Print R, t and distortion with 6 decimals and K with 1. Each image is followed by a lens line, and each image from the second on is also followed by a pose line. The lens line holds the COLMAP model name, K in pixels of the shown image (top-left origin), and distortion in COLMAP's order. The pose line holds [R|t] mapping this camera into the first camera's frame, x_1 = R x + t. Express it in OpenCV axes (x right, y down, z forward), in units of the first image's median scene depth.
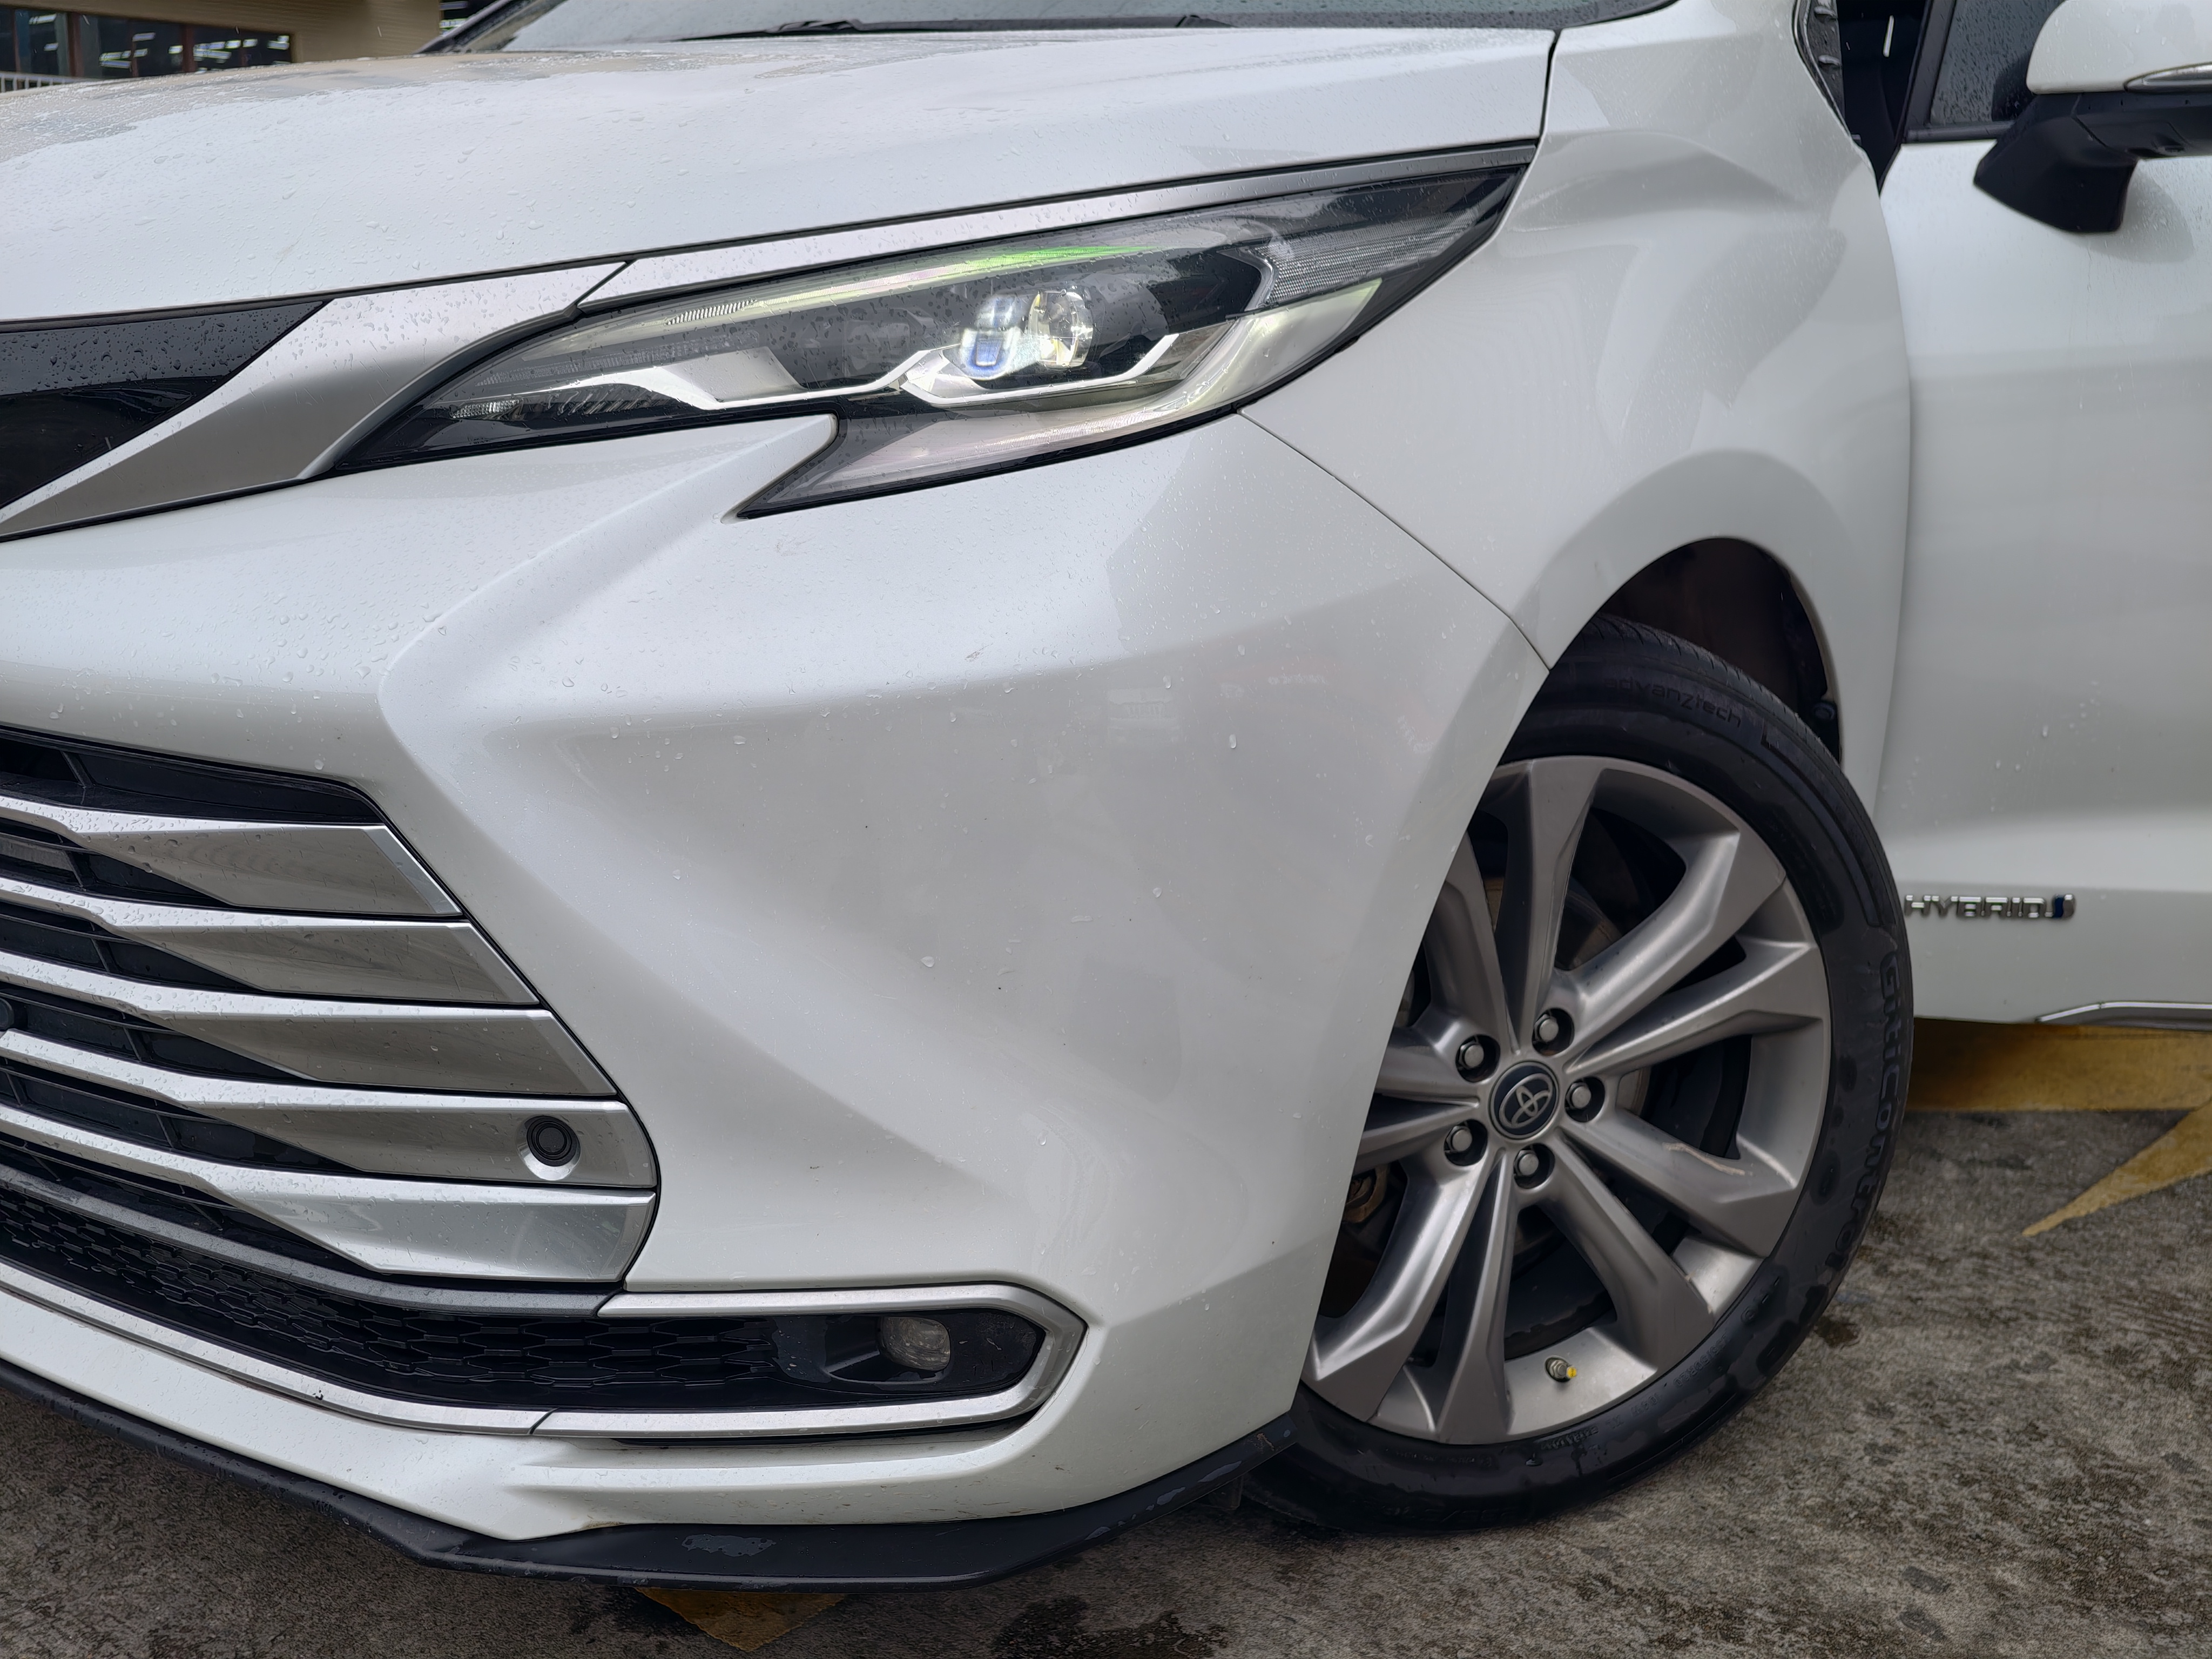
lens RADIAL K [[2337.8, 0, 1090.6], [0, 2337.8, 807.0], [0, 0, 1]] dist [0.028279, -0.005930]
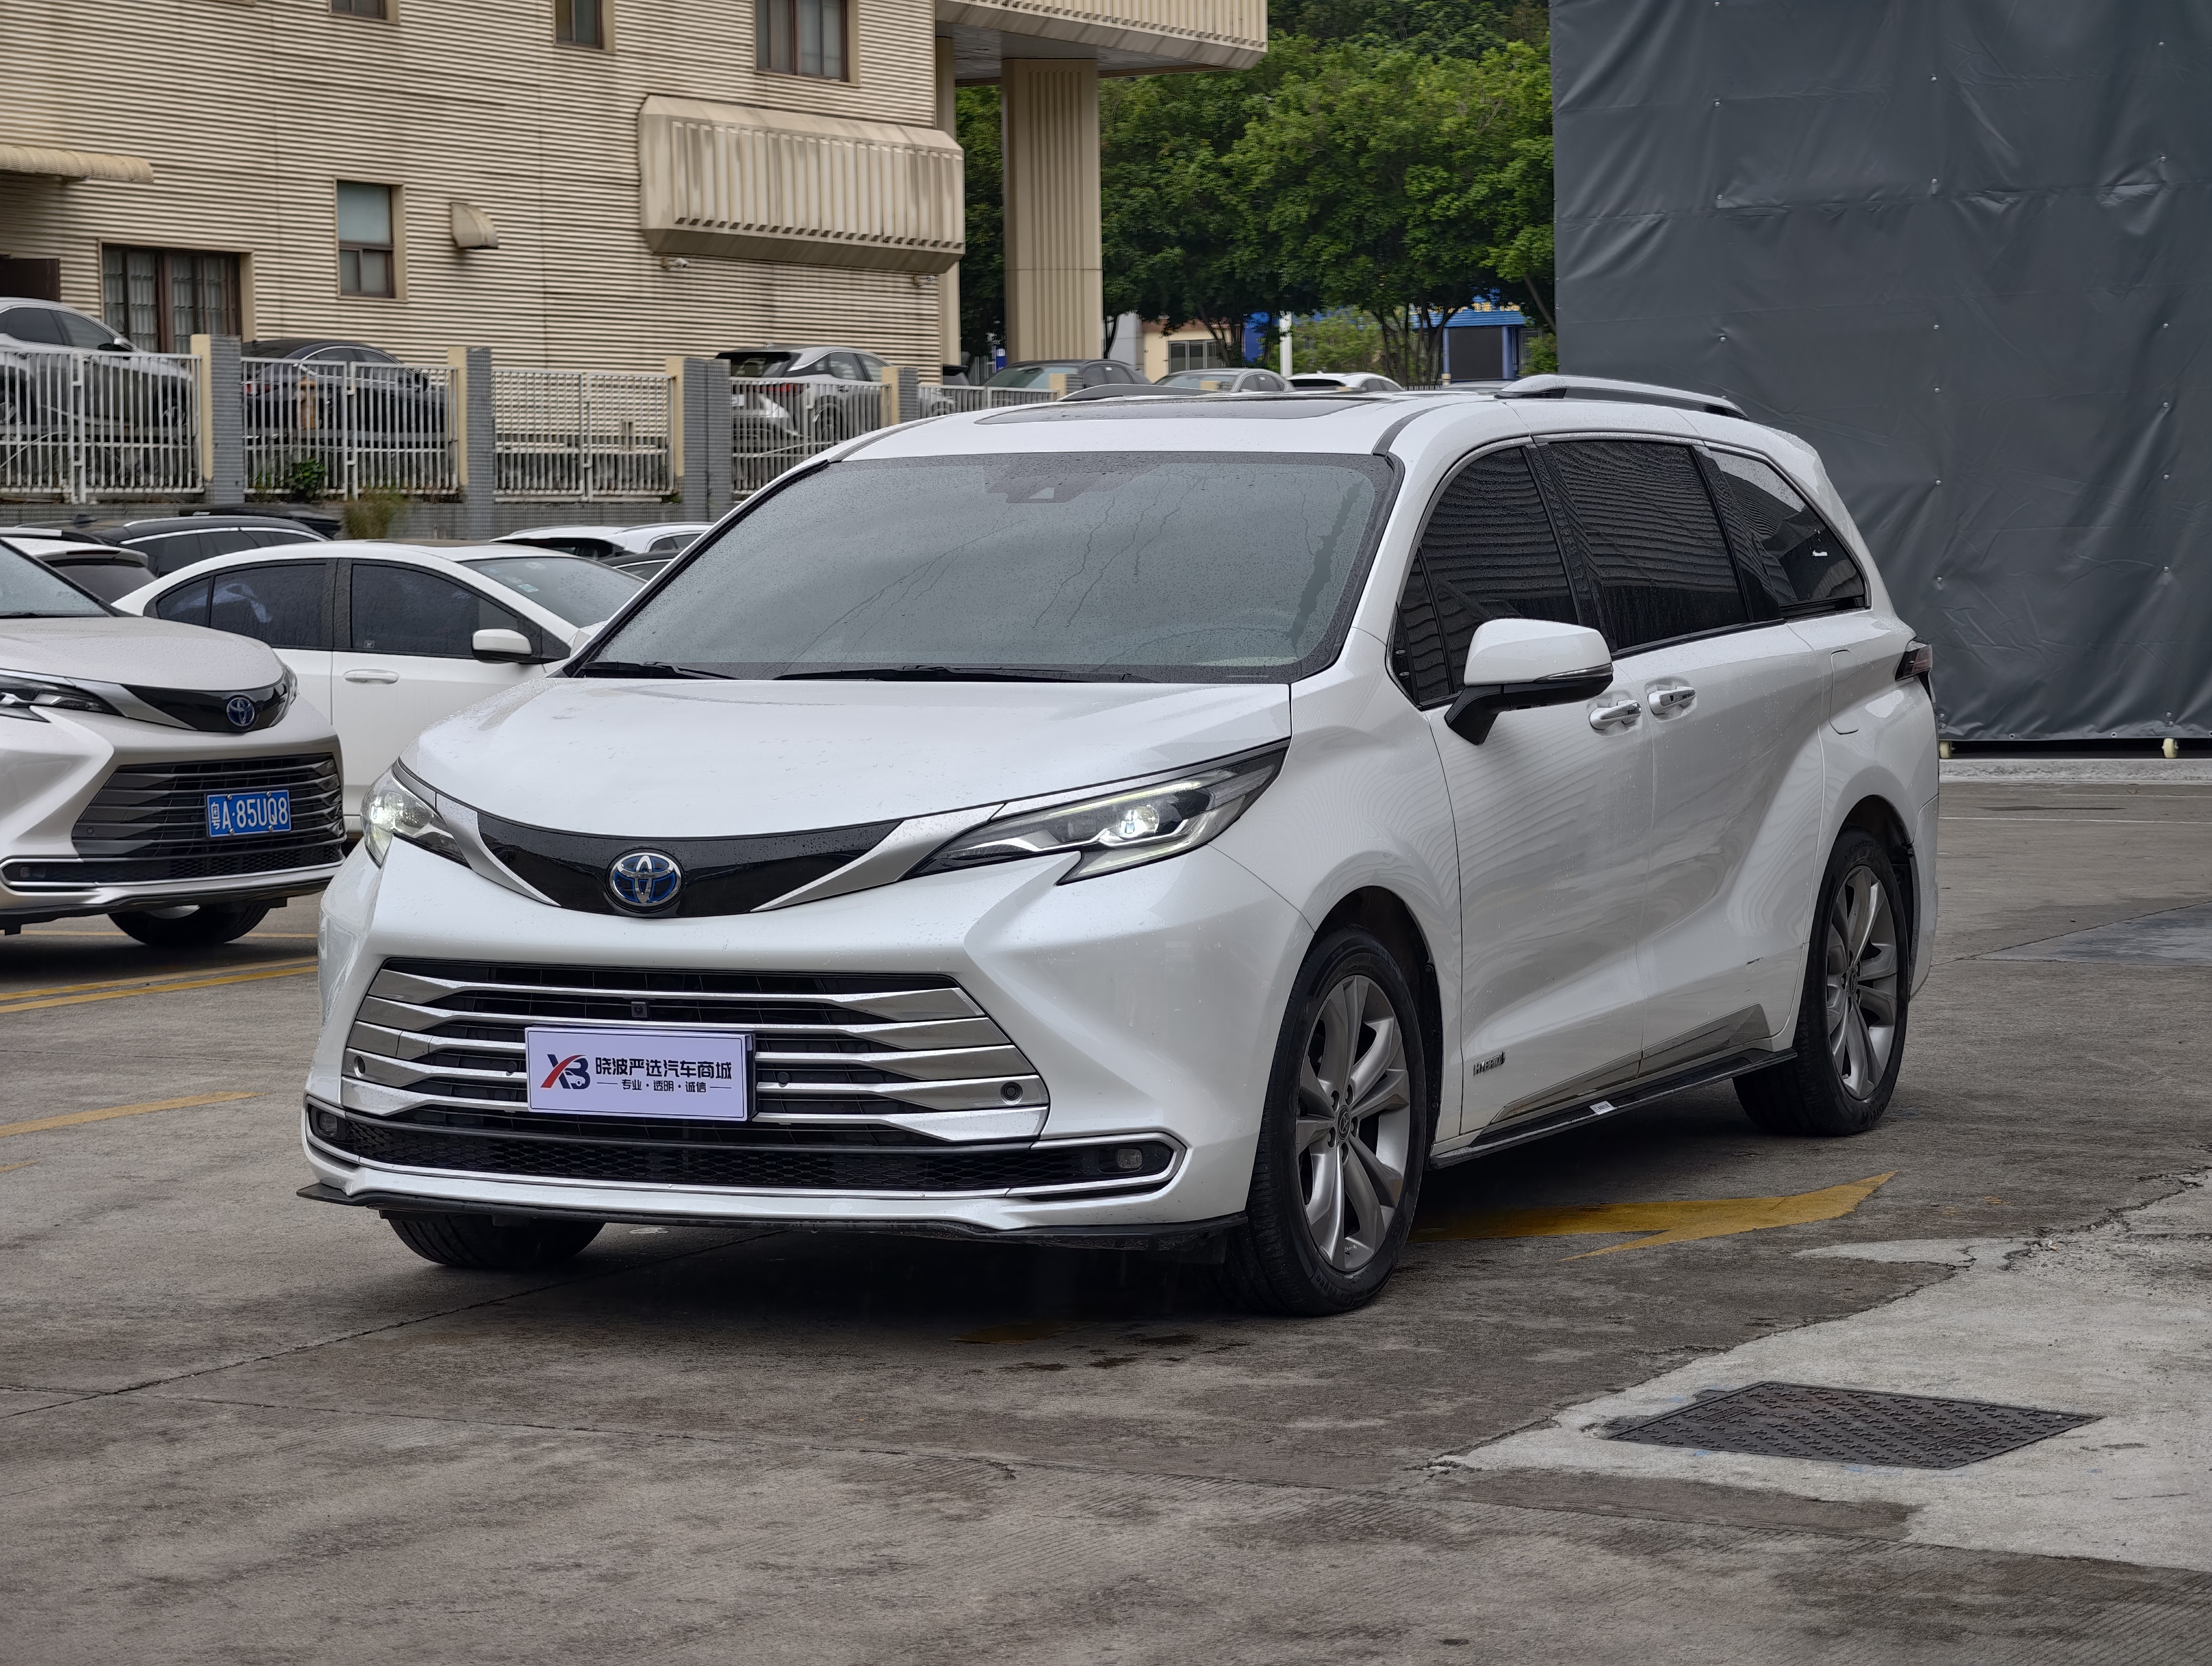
lens RADIAL K [[5525.1, 0, 1092.6], [0, 5525.1, 833.3], [0, 0, 1]] dist [0.312434, -1.184760]
pose [[0.980243, -0.043377, 0.192985, -1.440849], [0.075195, 0.984128, -0.160741, 0.937228], [-0.182949, 0.172076, 0.967946, -5.785809]]
